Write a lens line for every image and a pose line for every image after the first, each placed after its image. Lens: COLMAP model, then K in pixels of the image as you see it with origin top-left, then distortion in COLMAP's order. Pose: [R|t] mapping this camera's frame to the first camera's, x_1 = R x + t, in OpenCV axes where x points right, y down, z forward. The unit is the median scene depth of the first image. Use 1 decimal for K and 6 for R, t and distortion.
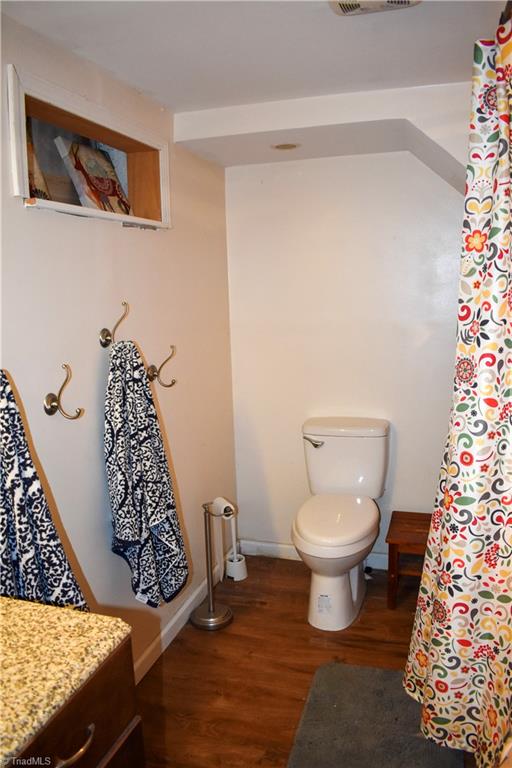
lens RADIAL K [[599.5, 0, 255.6], [0, 599.5, 385.2], [0, 0, 1]] dist [-0.090857, 0.020894]
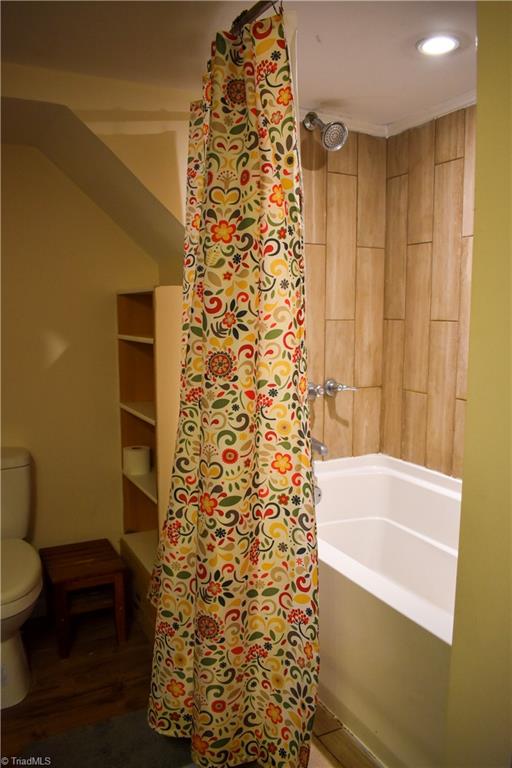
lens RADIAL K [[599.5, 0, 254.9], [0, 599.5, 386.6], [0, 0, 1]] dist [-0.090857, 0.020894]
pose [[0.710944, -0.056868, 0.700945, -0.284266], [0.094903, 0.995366, -0.015502, 0.030289], [-0.696815, 0.077543, 0.713047, 0.268948]]
